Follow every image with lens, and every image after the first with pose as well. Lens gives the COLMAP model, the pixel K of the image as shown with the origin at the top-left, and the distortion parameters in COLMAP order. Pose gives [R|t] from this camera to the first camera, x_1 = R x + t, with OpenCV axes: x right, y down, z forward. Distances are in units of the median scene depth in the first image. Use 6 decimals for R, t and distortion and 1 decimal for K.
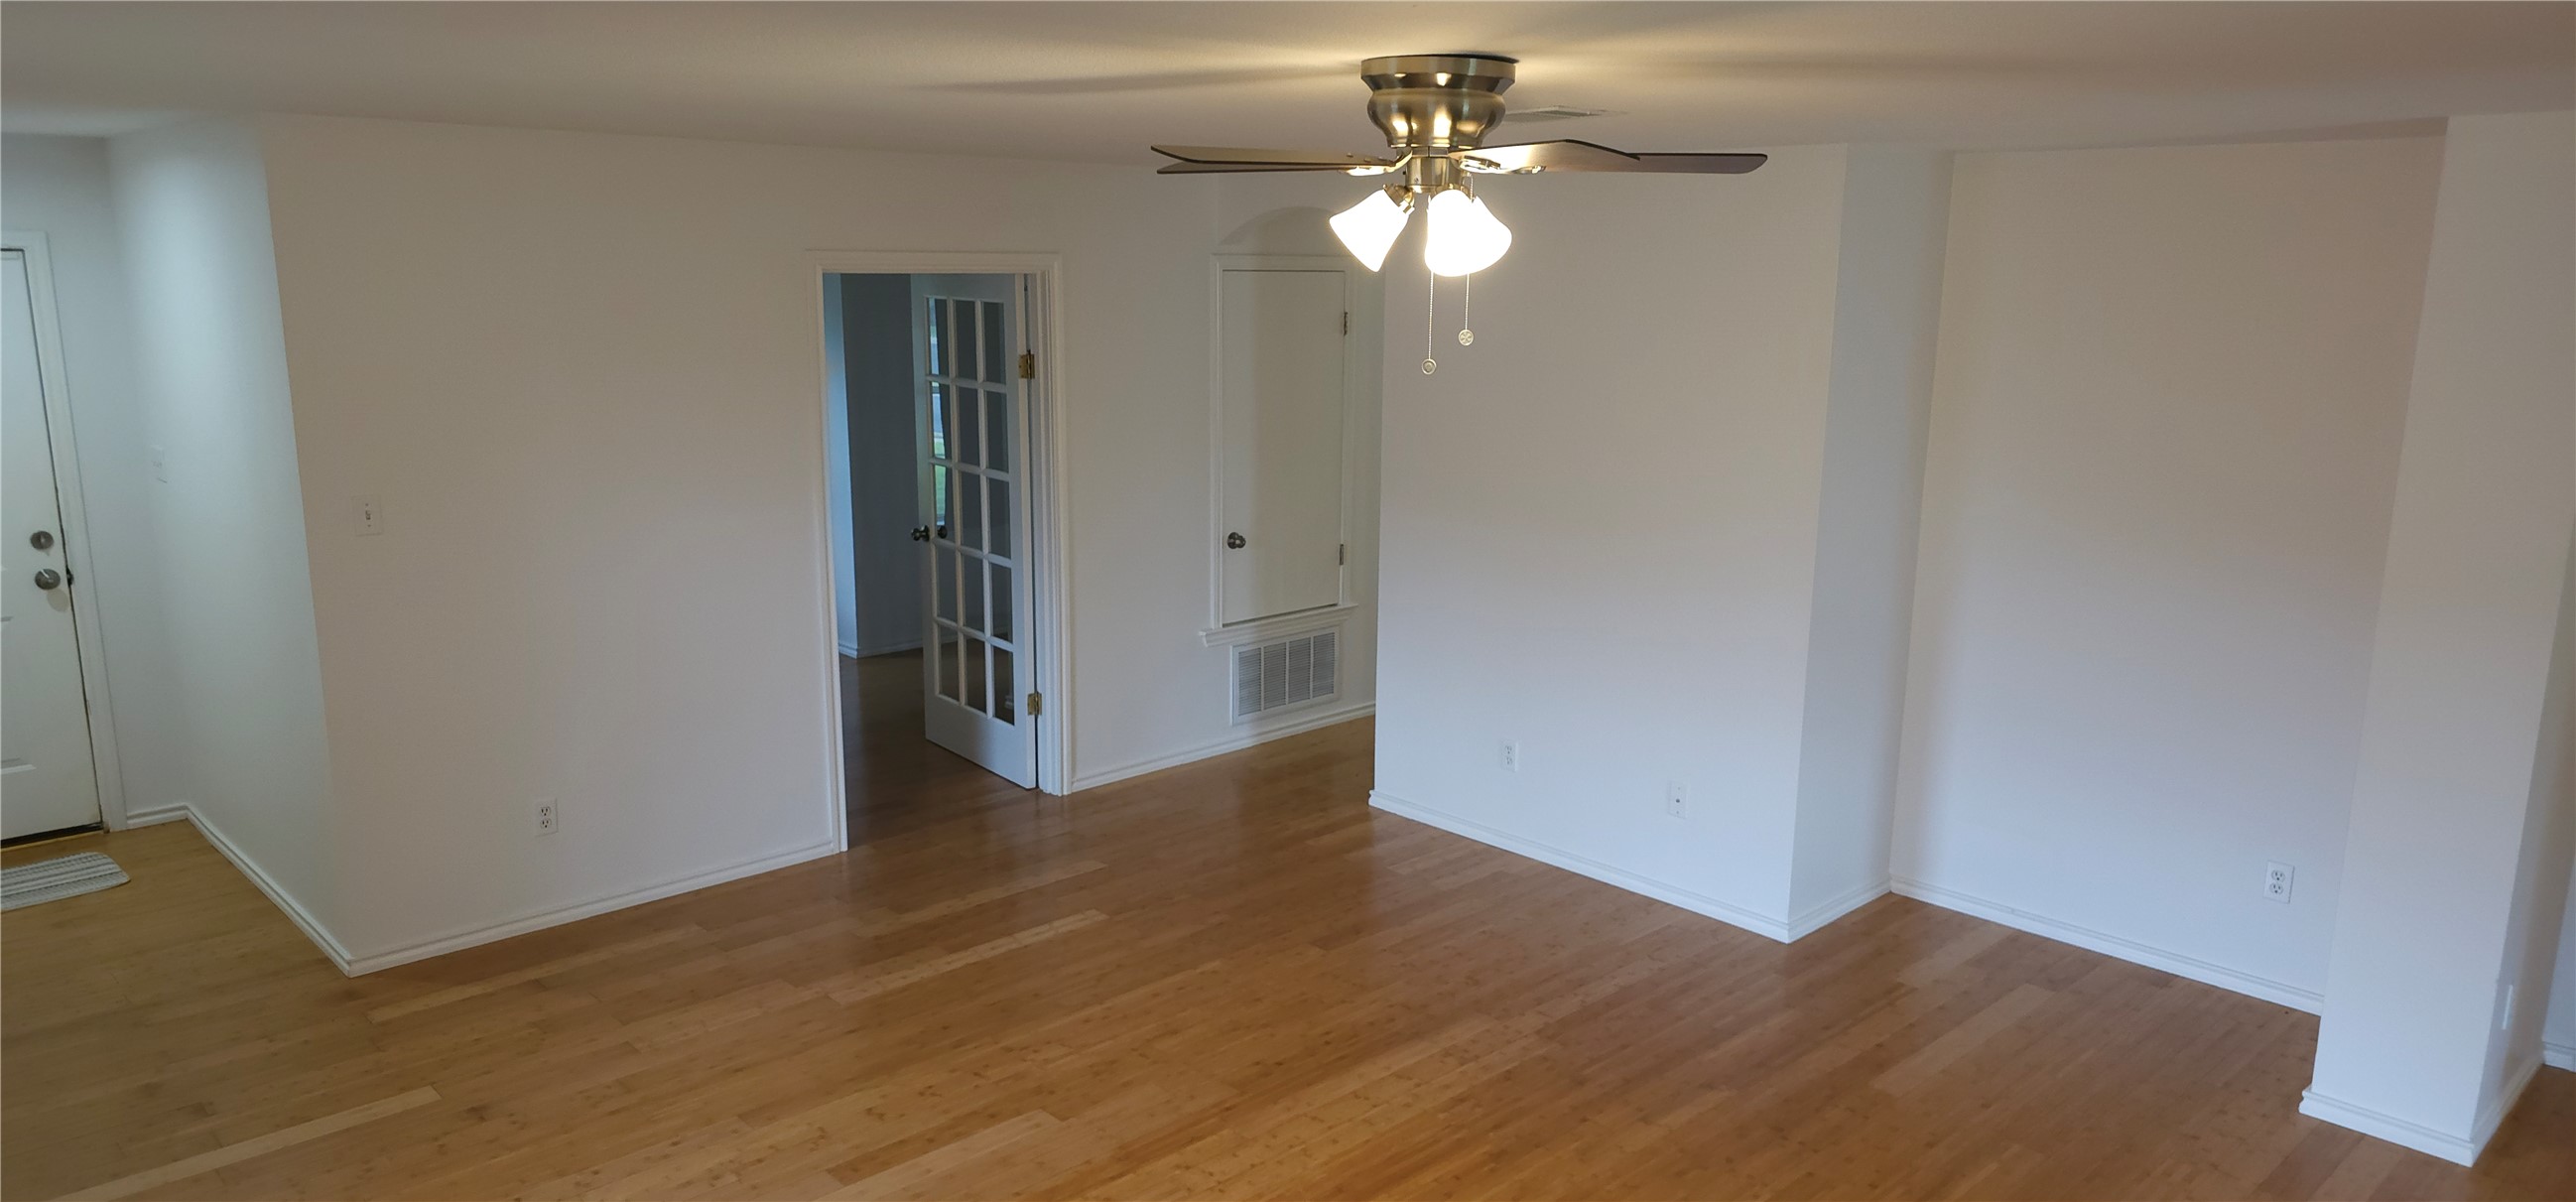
lens RADIAL K [[1724.2, 0, 1292.4], [0, 1724.2, 602.7], [0, 0, 1]] dist [0.009271, 0.000974]
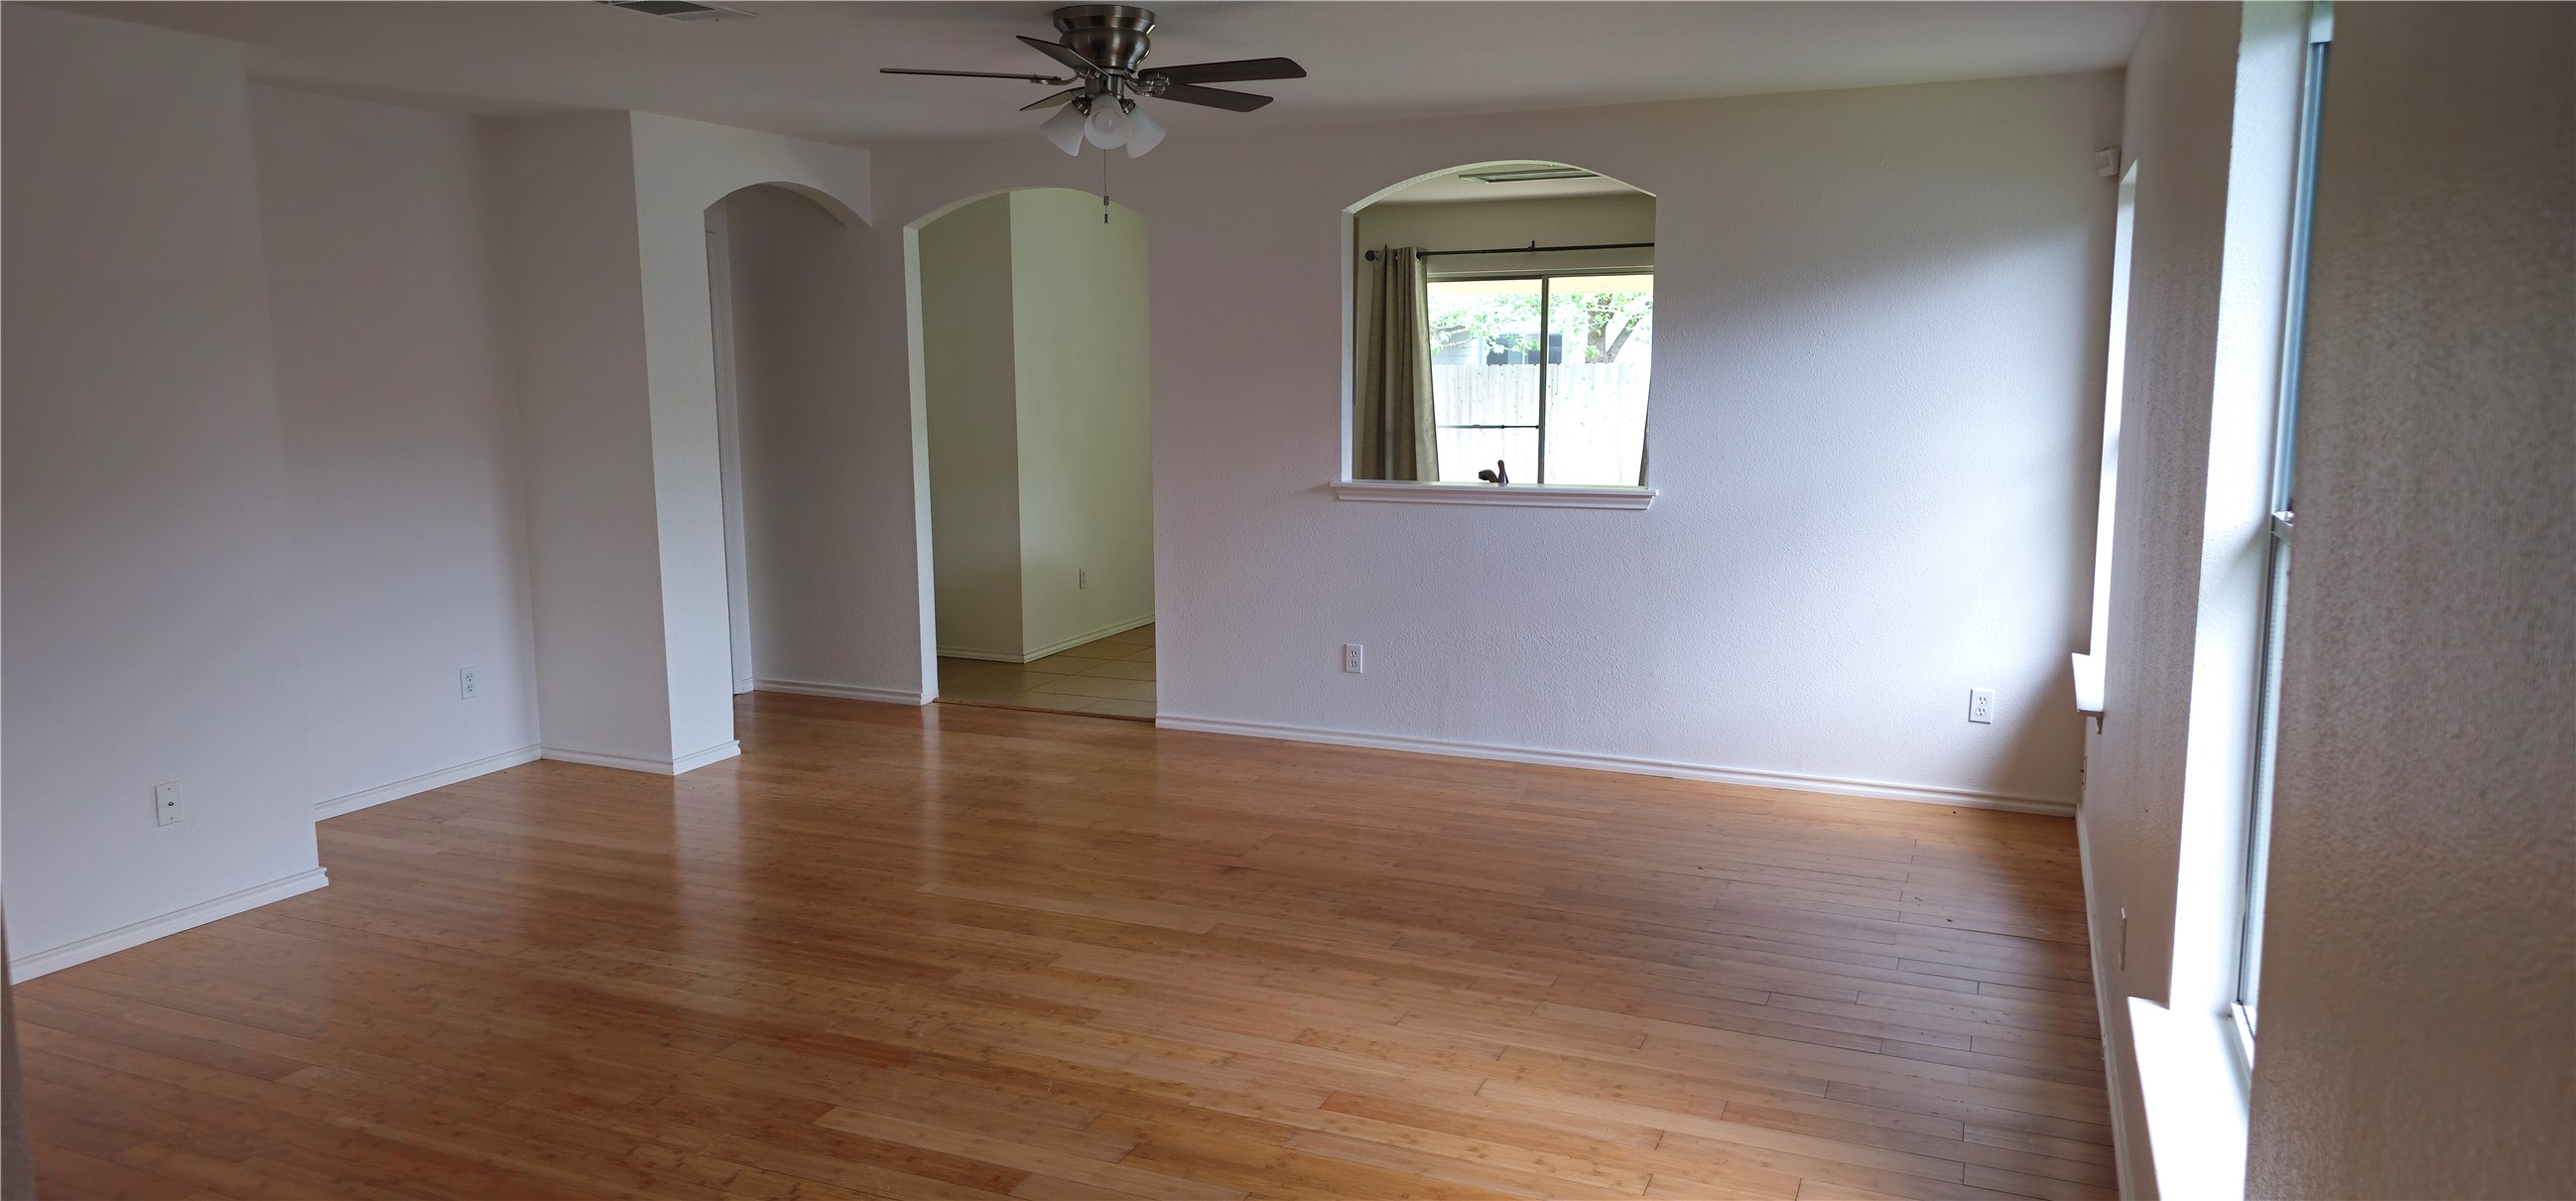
lens RADIAL K [[1724.2, 0, 1291.9], [0, 1724.2, 597.4], [0, 0, 1]] dist [0.009271, 0.000974]
pose [[-0.387989, -0.156477, 0.908284, -0.961244], [0.185456, 0.952071, 0.243241, -0.109697], [-0.902813, 0.262821, -0.340374, 1.014167]]
